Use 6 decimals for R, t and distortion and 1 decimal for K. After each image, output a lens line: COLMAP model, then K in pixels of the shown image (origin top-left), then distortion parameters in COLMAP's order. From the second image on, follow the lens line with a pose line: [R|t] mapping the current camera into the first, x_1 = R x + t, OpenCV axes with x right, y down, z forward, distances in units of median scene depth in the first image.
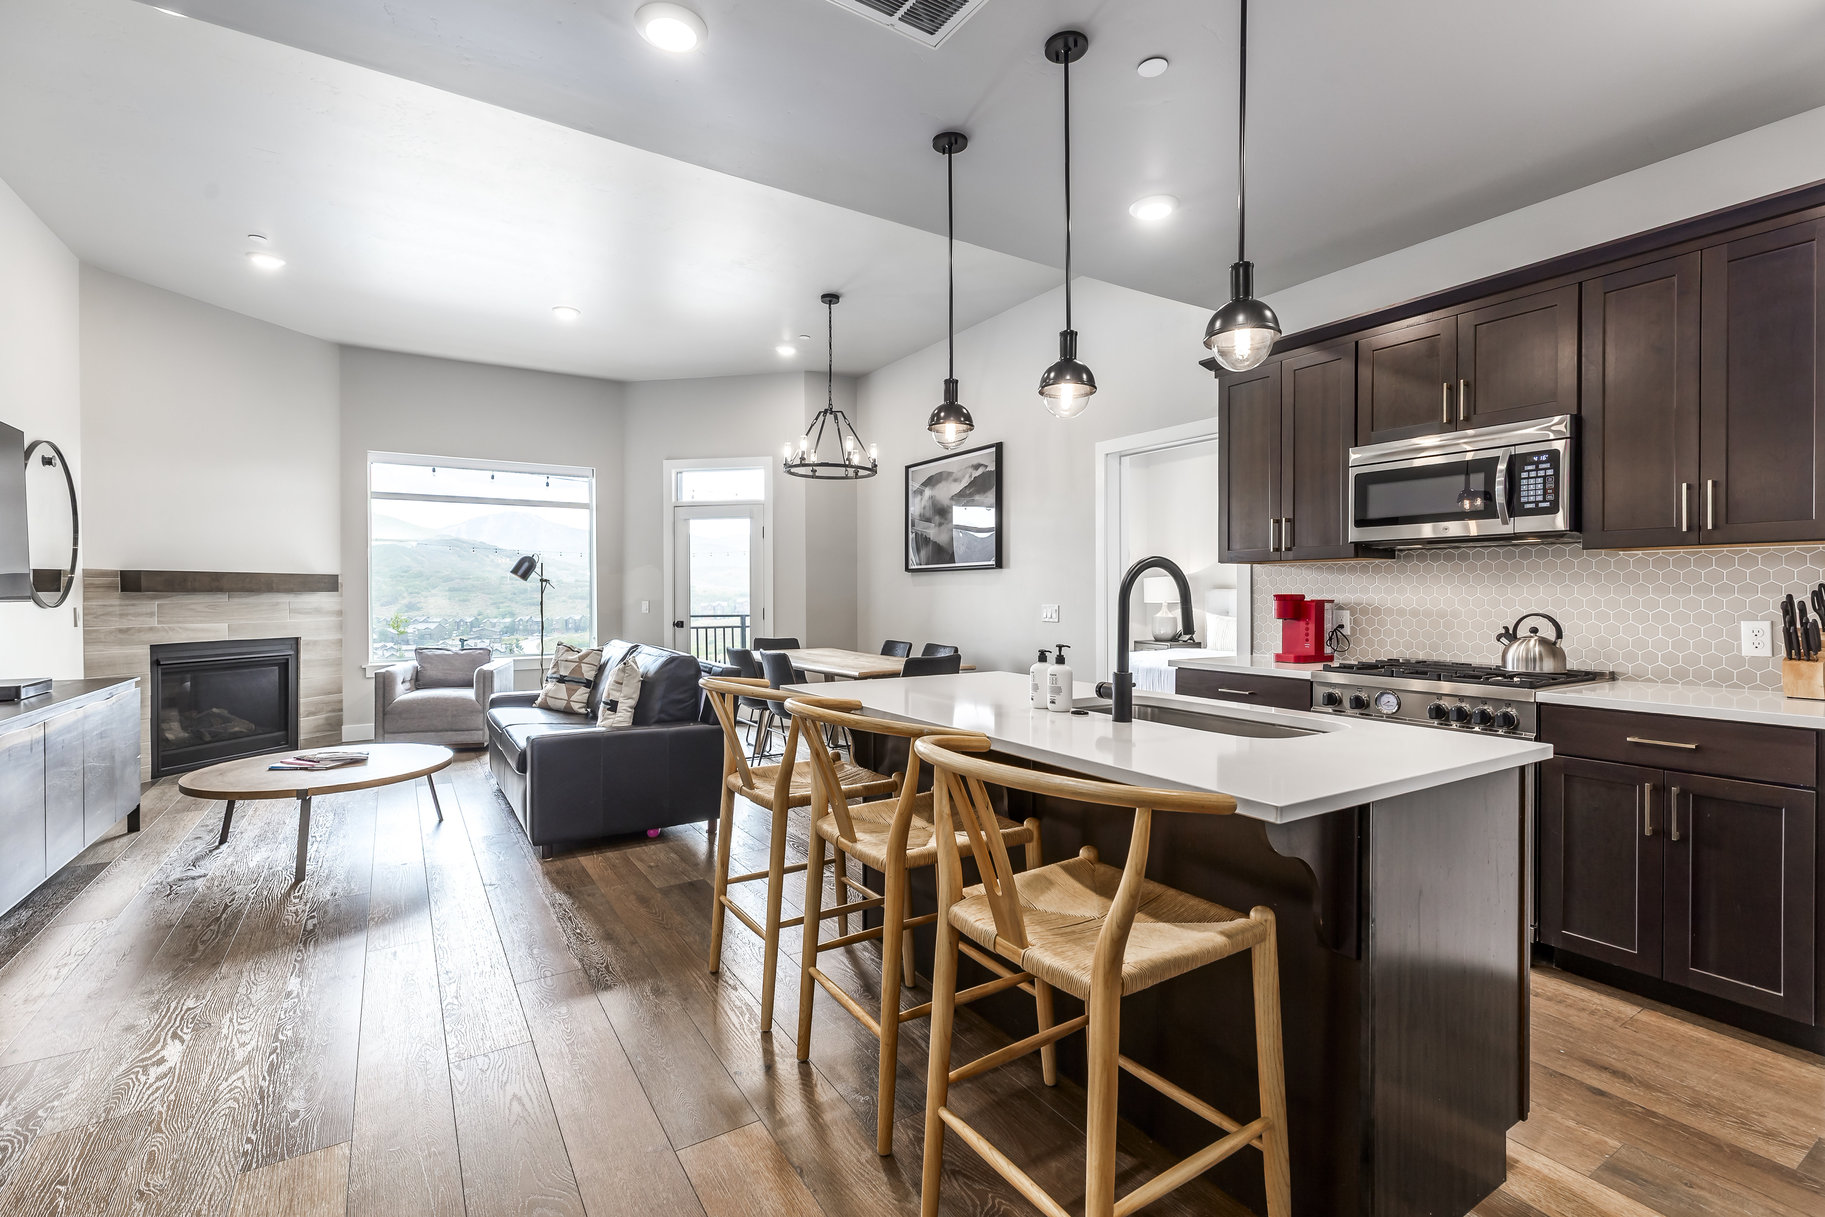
lens RADIAL K [[832.5, 0, 912.8], [0, 832.5, 600.3], [0, 0, 1]] dist [0.009133, -0.001930]
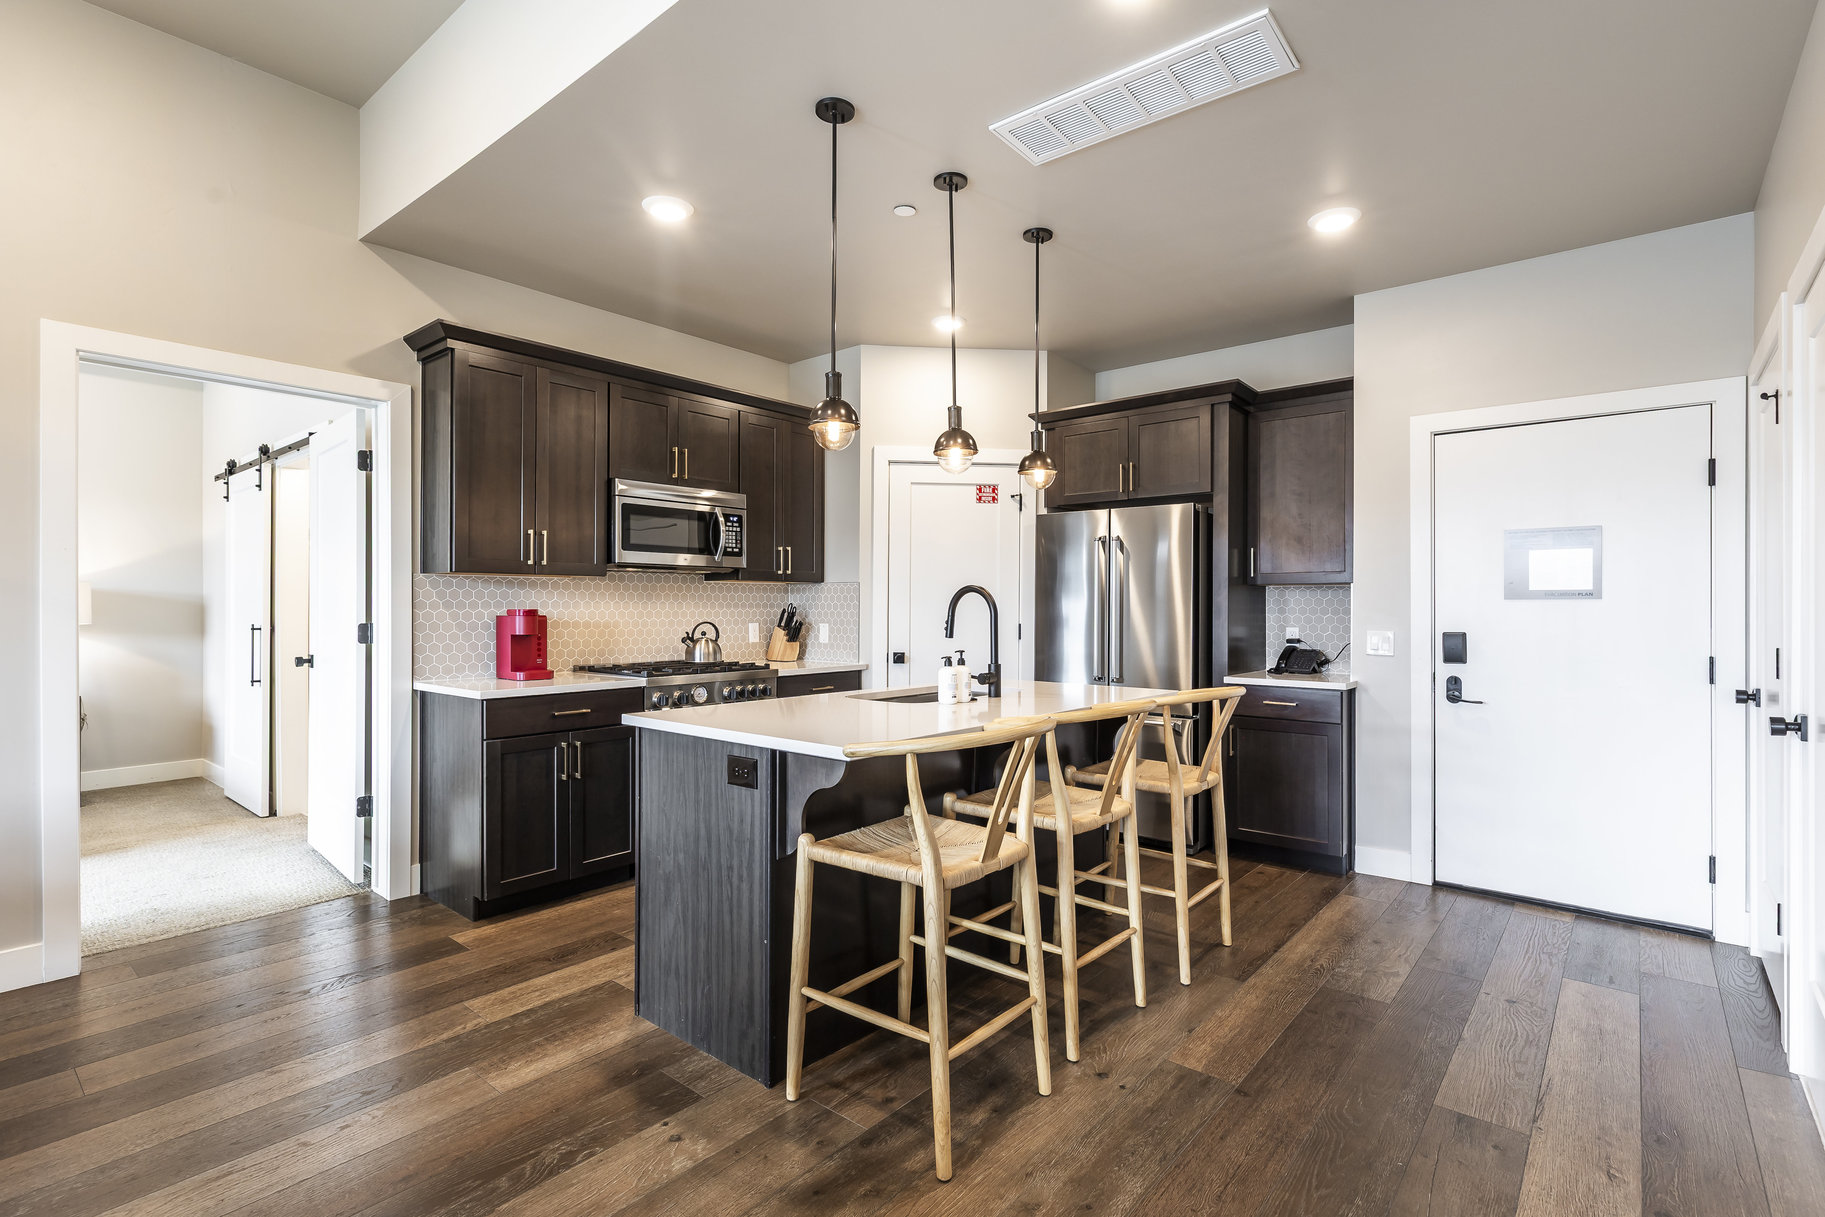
lens RADIAL K [[863.7, 0, 917.3], [0, 863.7, 601.2], [0, 0, 1]] dist [0.002324, 0.001798]
pose [[-0.311574, 0.004425, 0.950212, -0.427186], [0.005232, 0.999982, -0.002942, -0.007251], [-0.950207, 0.004055, -0.311592, 0.594486]]
